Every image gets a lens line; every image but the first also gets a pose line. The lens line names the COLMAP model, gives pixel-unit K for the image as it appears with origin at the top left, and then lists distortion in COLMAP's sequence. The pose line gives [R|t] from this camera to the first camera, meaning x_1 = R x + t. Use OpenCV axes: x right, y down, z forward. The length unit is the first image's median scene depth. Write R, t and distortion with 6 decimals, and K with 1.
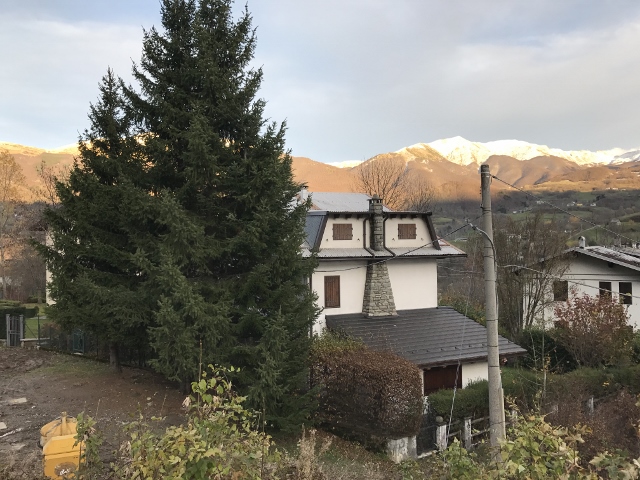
lens RADIAL K [[524.4, 0, 320.5], [0, 524.4, 234.0], [0, 0, 1]] dist [0.032608, -0.034947]
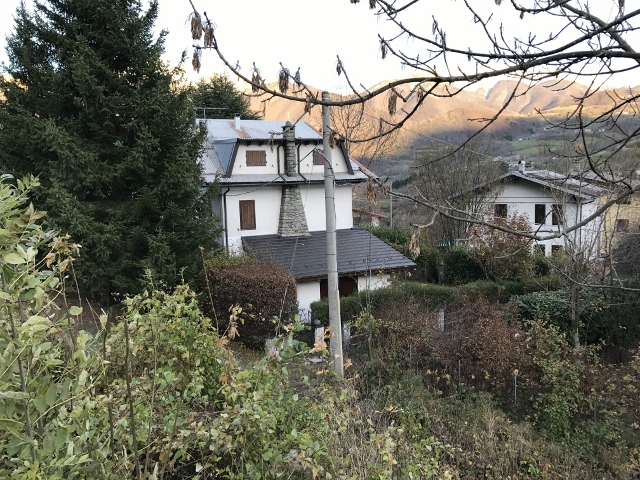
lens RADIAL K [[524.4, 0, 323.5], [0, 524.4, 235.6], [0, 0, 1]] dist [0.032608, -0.034947]
pose [[0.999908, -0.012279, -0.005768, 0.189220], [0.012941, 0.990918, 0.133841, 0.010844], [0.004072, -0.133904, 0.990986, -0.075287]]
